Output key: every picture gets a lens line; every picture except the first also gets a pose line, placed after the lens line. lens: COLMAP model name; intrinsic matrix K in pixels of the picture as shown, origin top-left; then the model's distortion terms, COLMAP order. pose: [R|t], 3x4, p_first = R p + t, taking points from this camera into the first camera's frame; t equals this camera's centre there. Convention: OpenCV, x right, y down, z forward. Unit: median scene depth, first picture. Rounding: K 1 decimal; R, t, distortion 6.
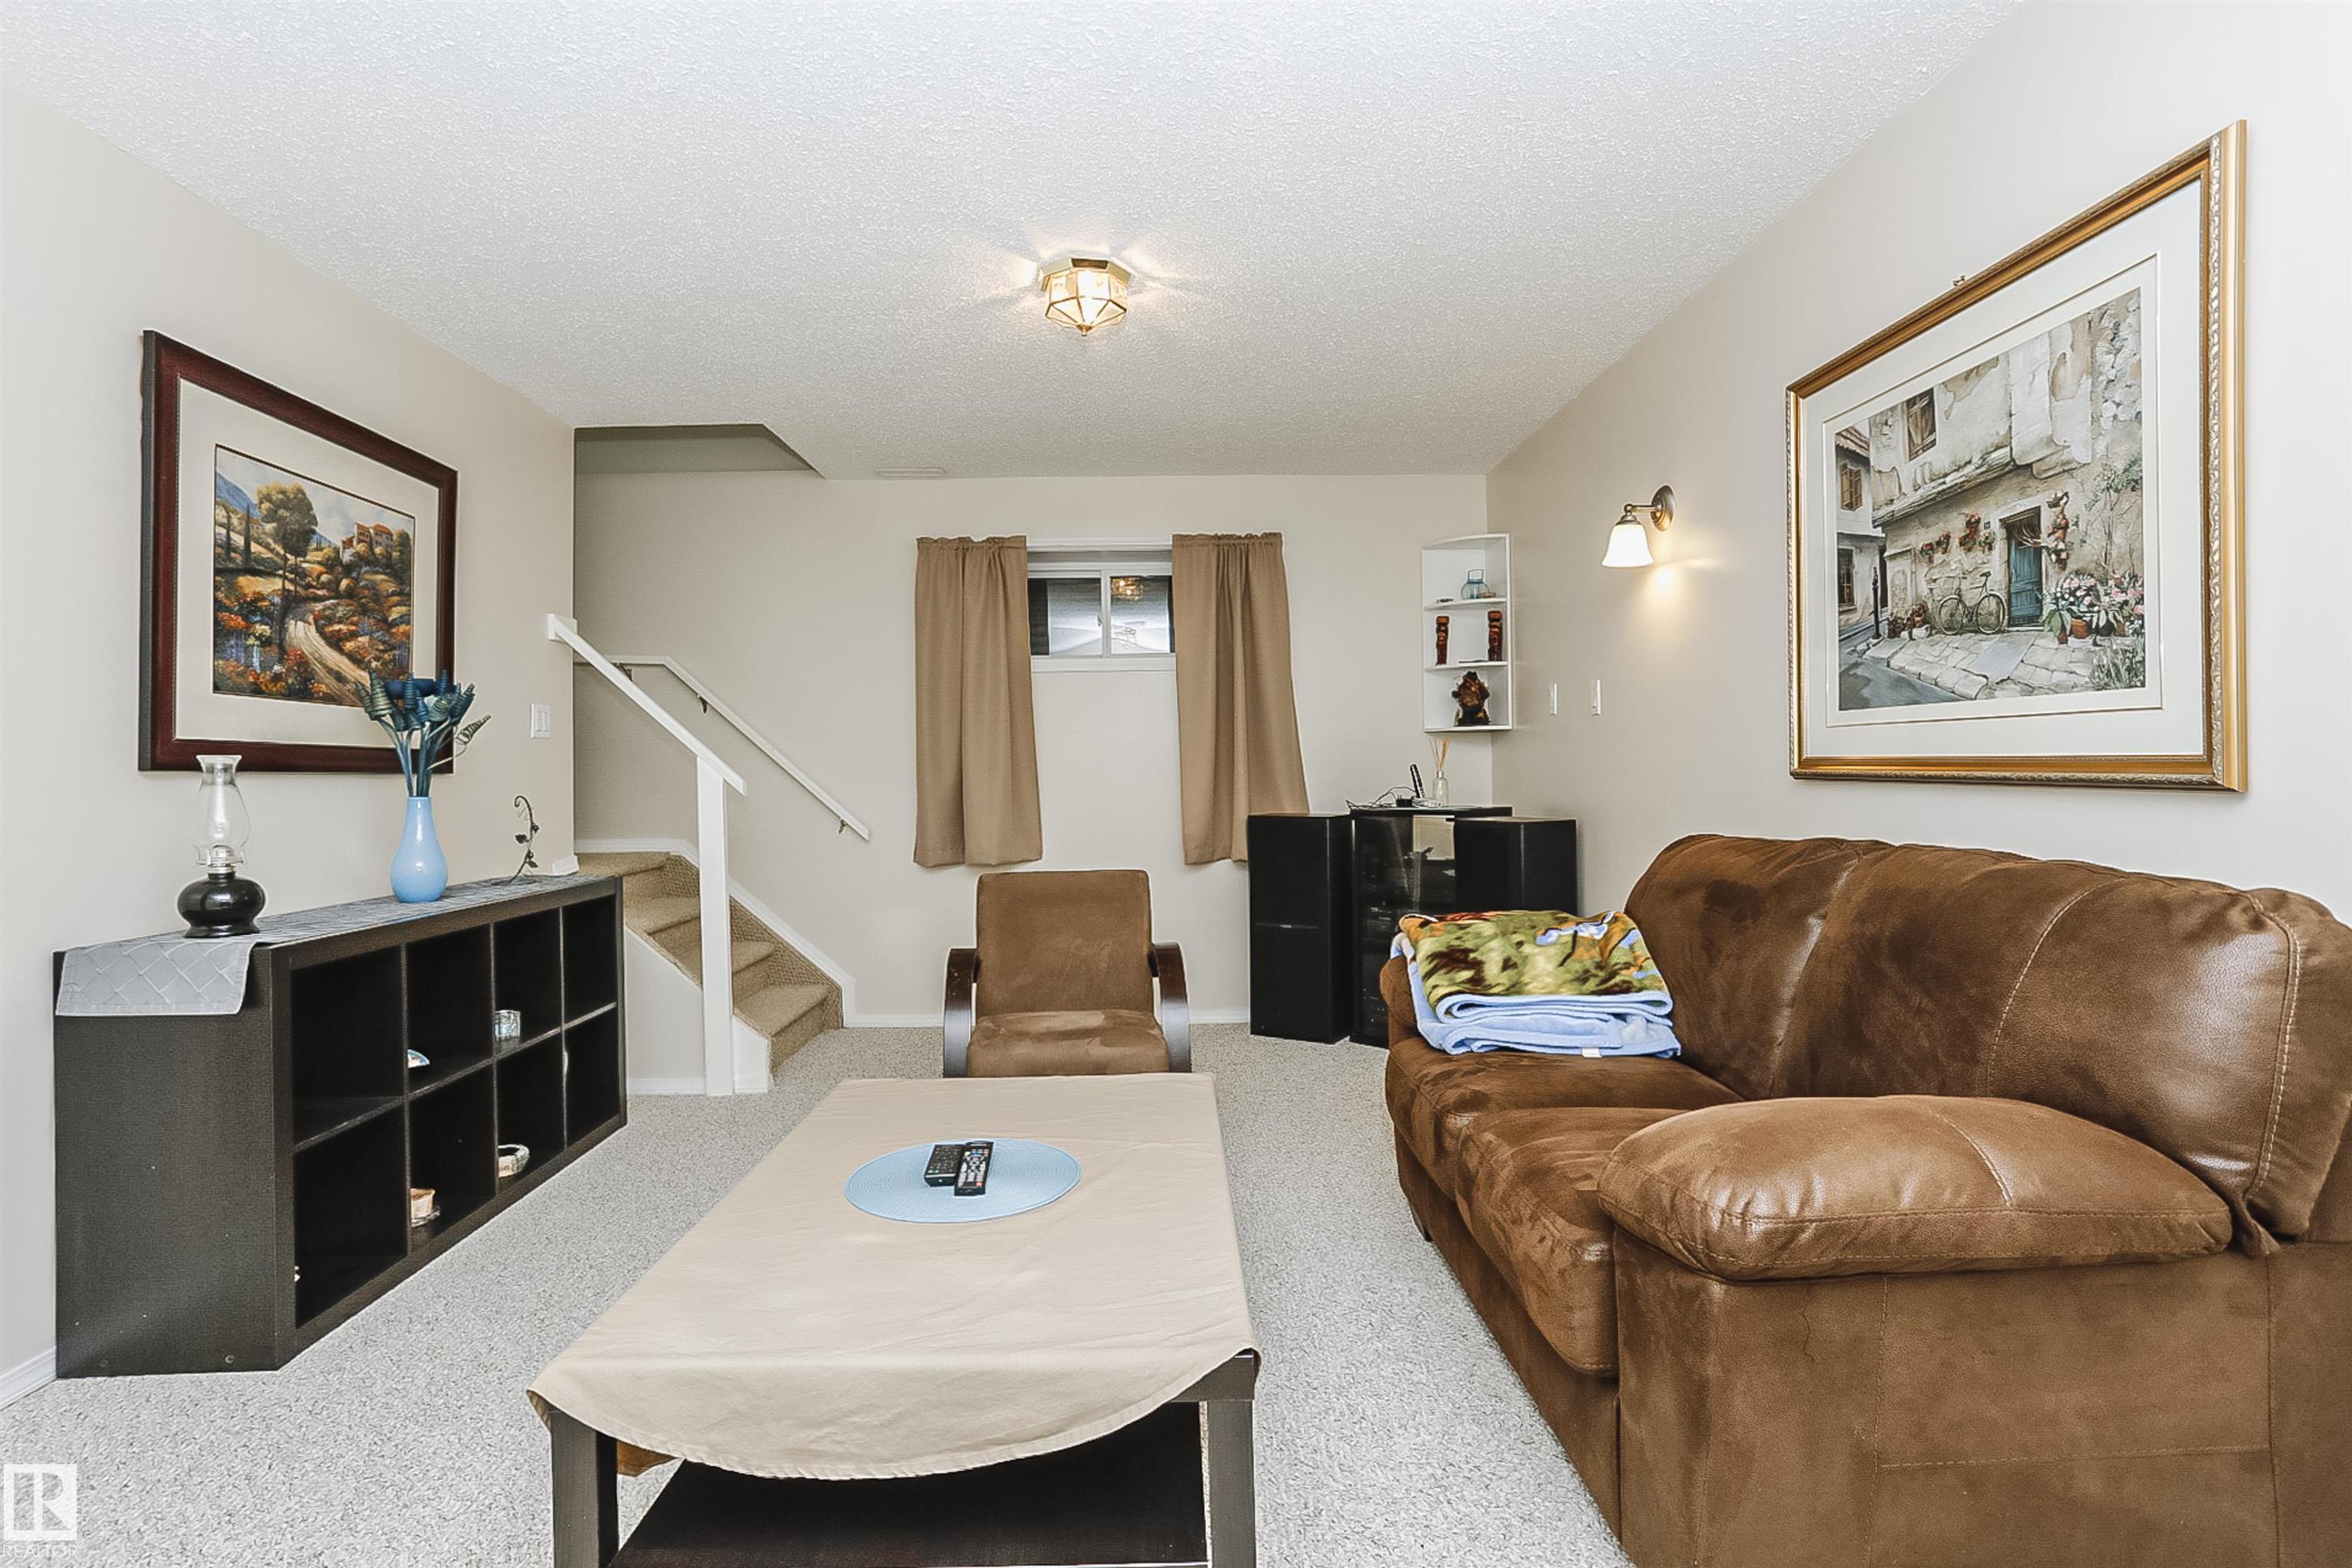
lens RADIAL K [[1177.9, 0, 1156.2], [0, 1177.9, 779.4], [0, 0, 1]] dist [-0.048019, 0.028699]
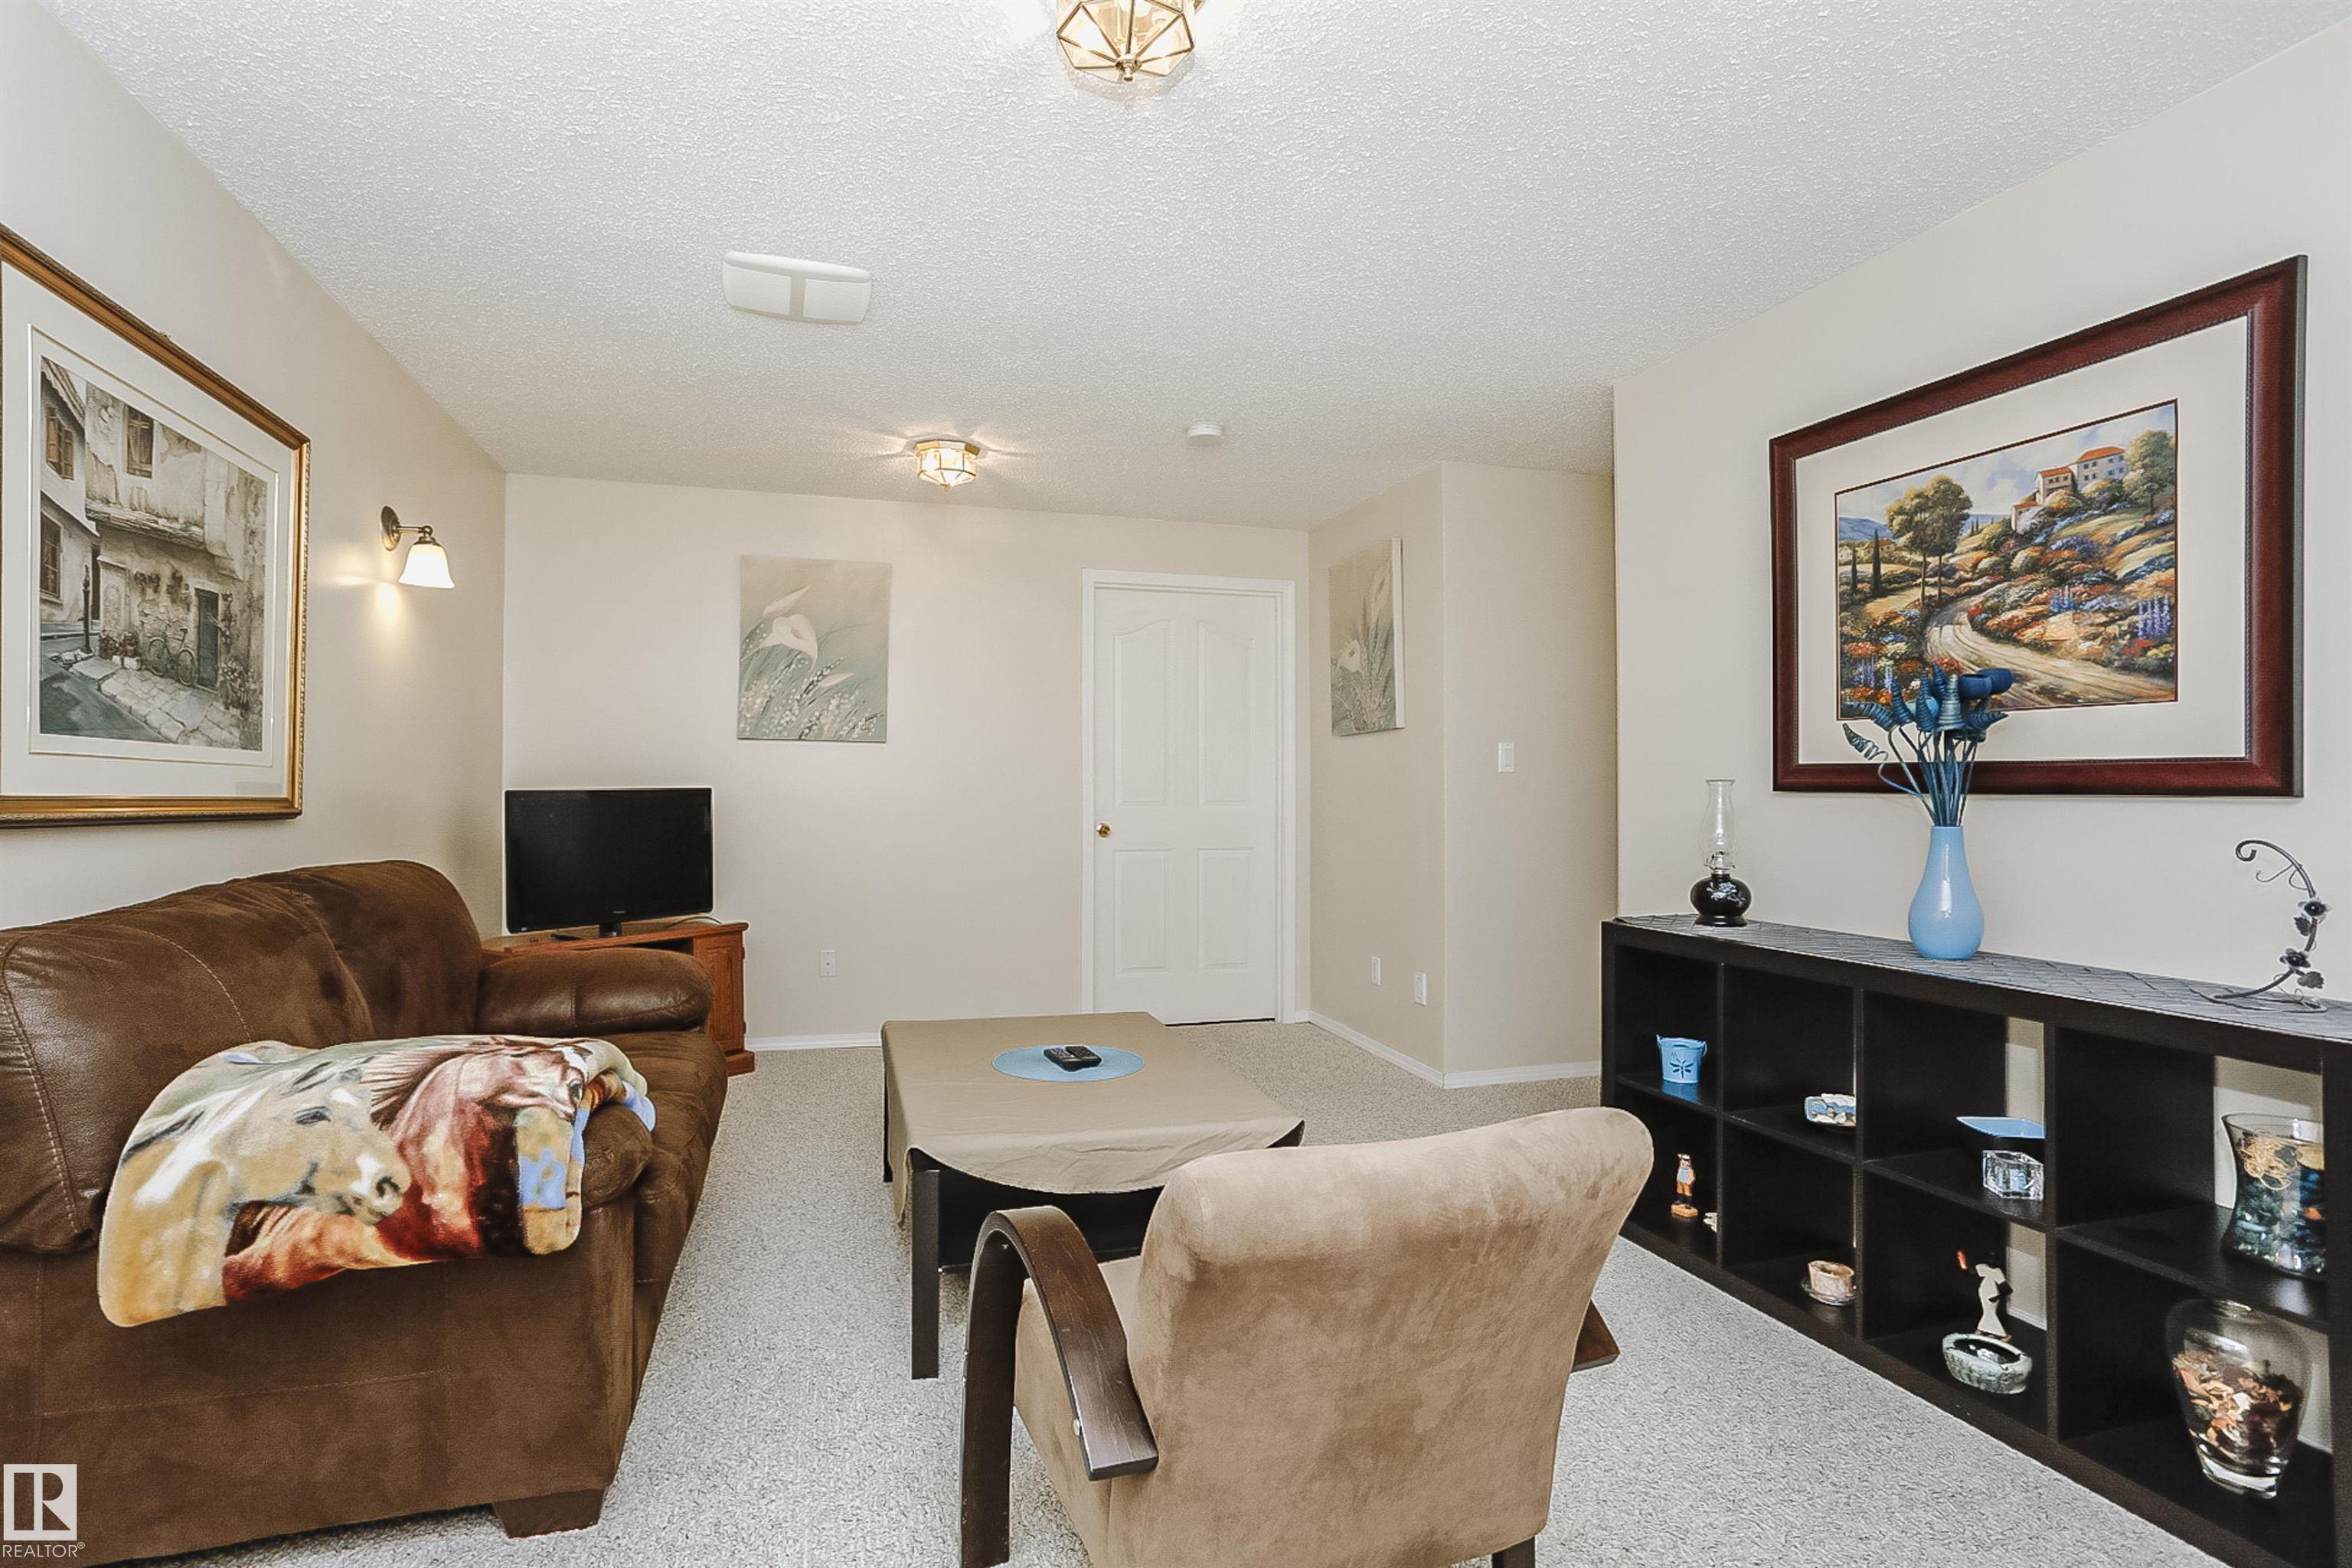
lens RADIAL K [[1177.9, 0, 1168.6], [0, 1177.9, 788.3], [0, 0, 1]] dist [-0.048019, 0.028699]
pose [[-0.960742, 0.009705, -0.277272, 0.101152], [0.007508, 0.999931, 0.008986, -0.024387], [0.277340, 0.006552, -0.960749, 1.844638]]
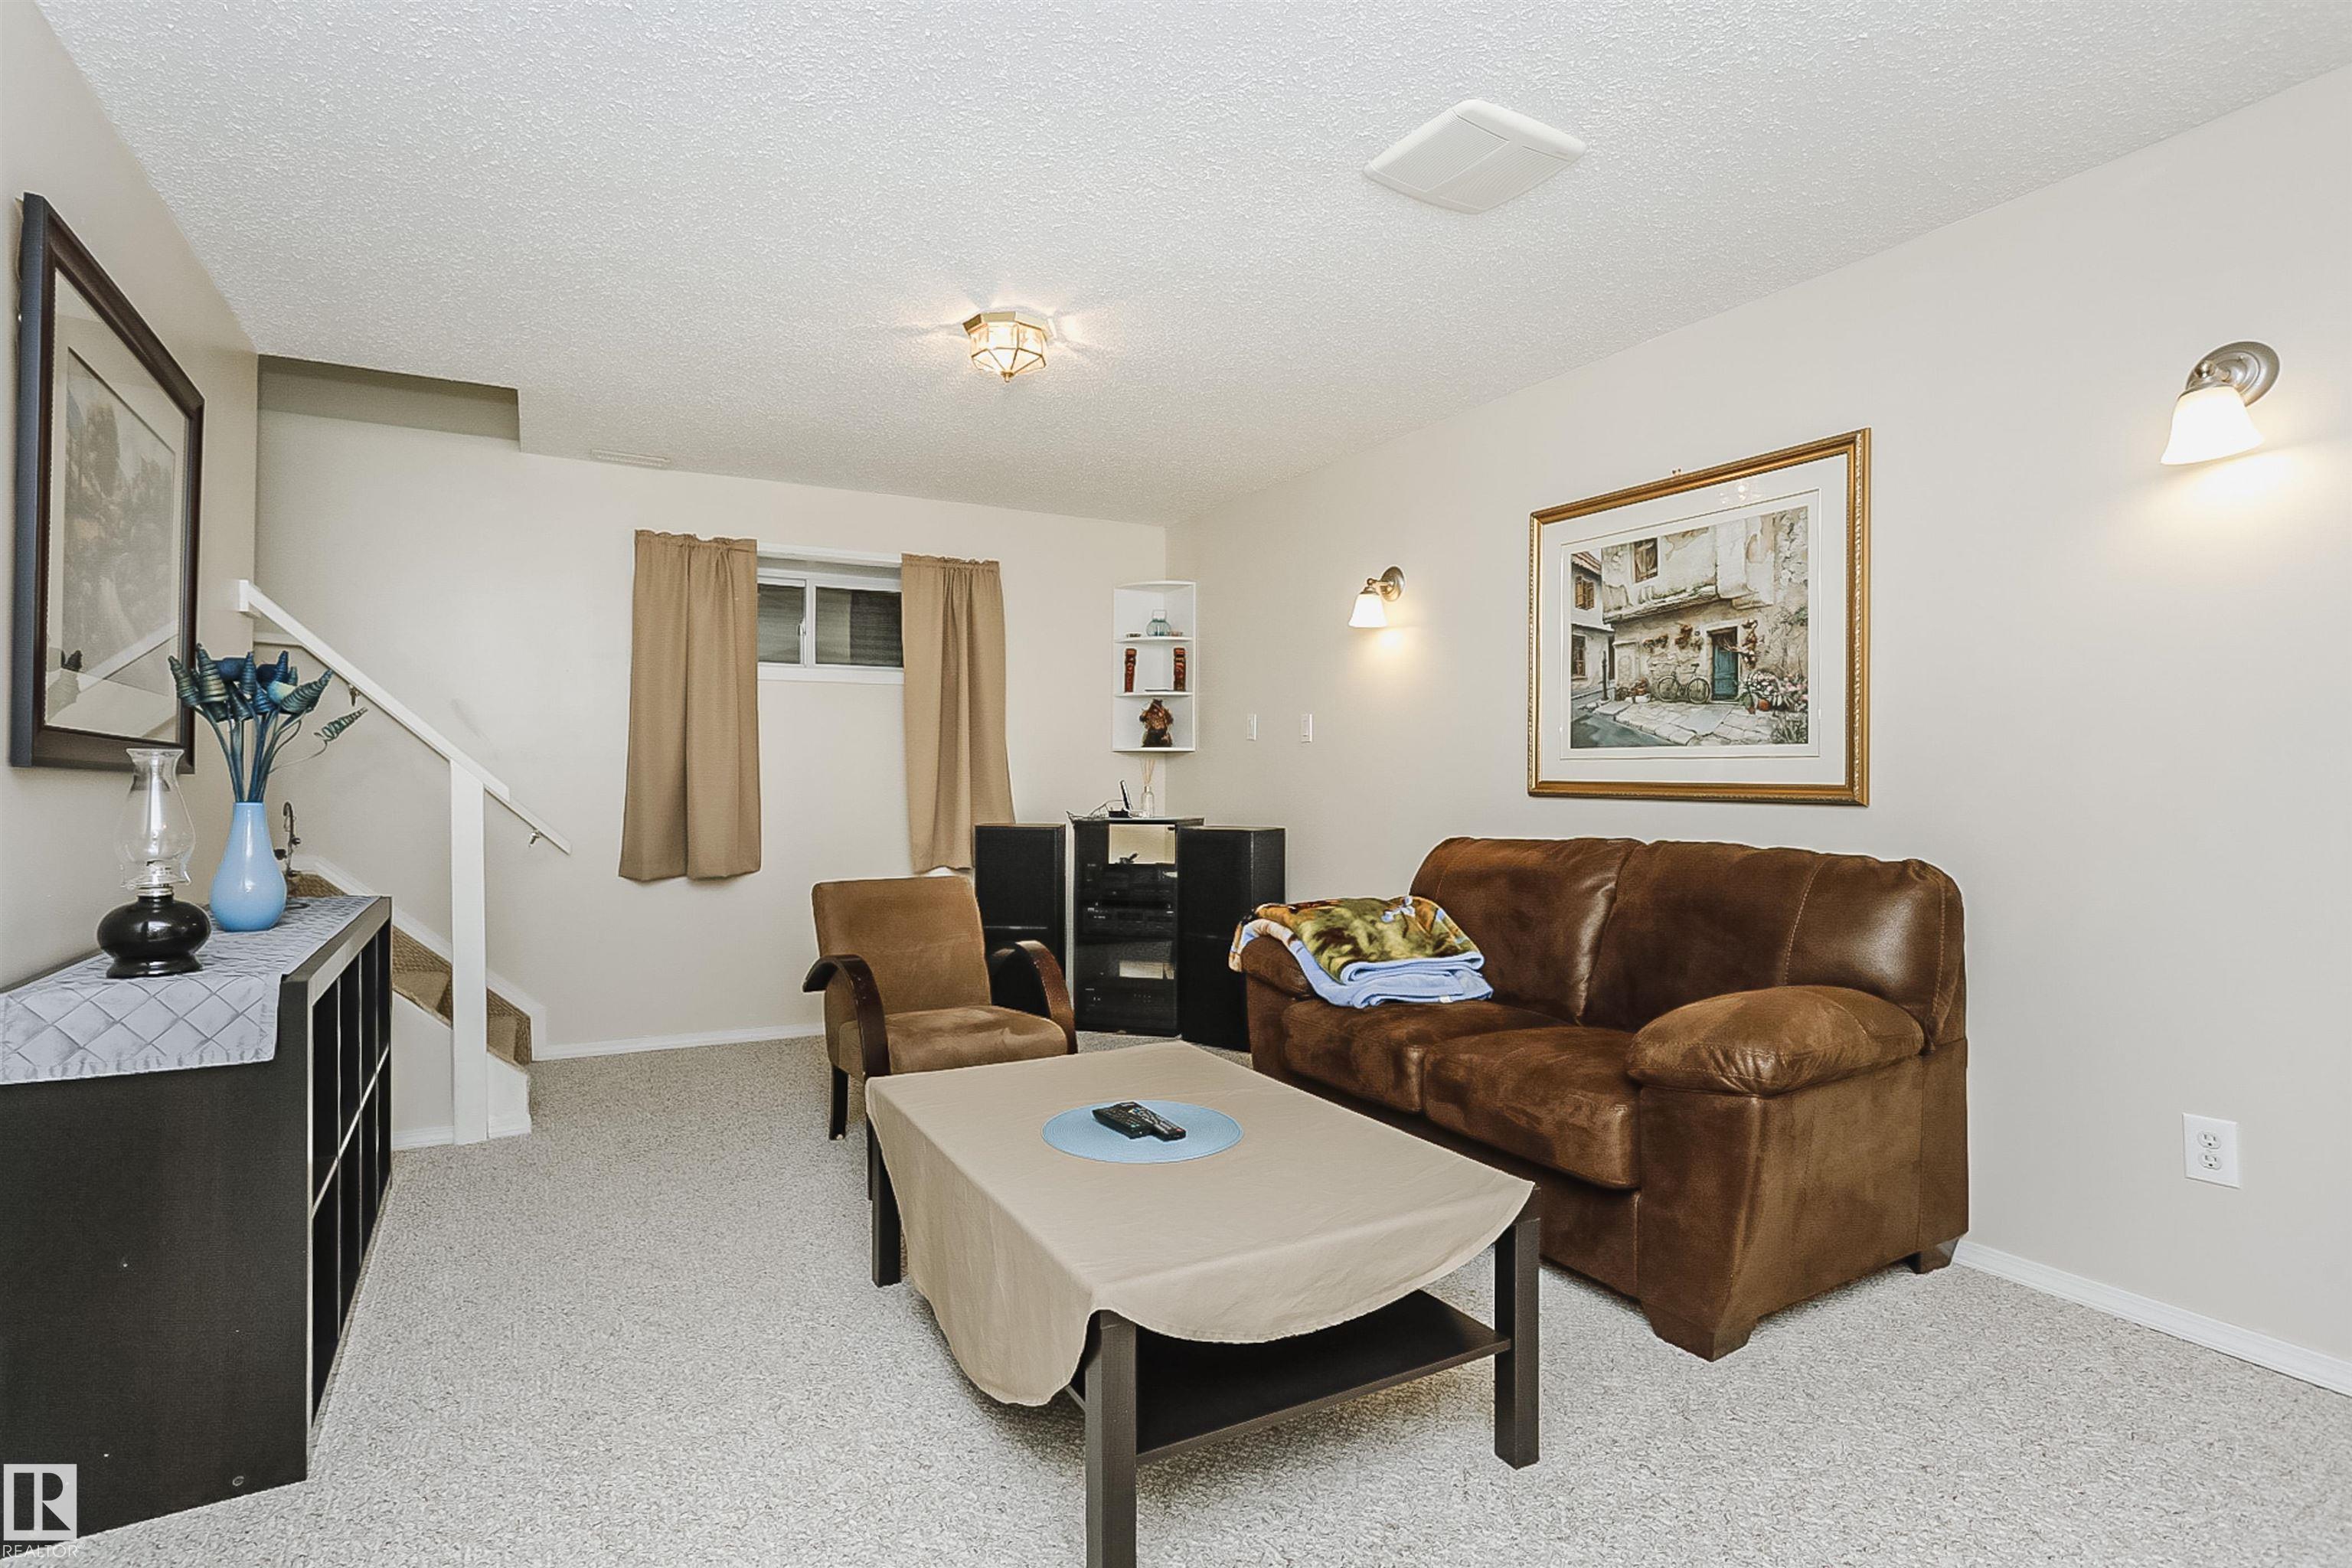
lens RADIAL K [[1177.9, 0, 1174.6], [0, 1177.9, 789.7], [0, 0, 1]] dist [-0.048019, 0.028699]
pose [[0.882171, 0.011759, 0.470782, -0.501903], [-0.010530, 0.999931, -0.005246, 0.003795], [-0.470811, -0.000329, 0.882234, -0.038066]]
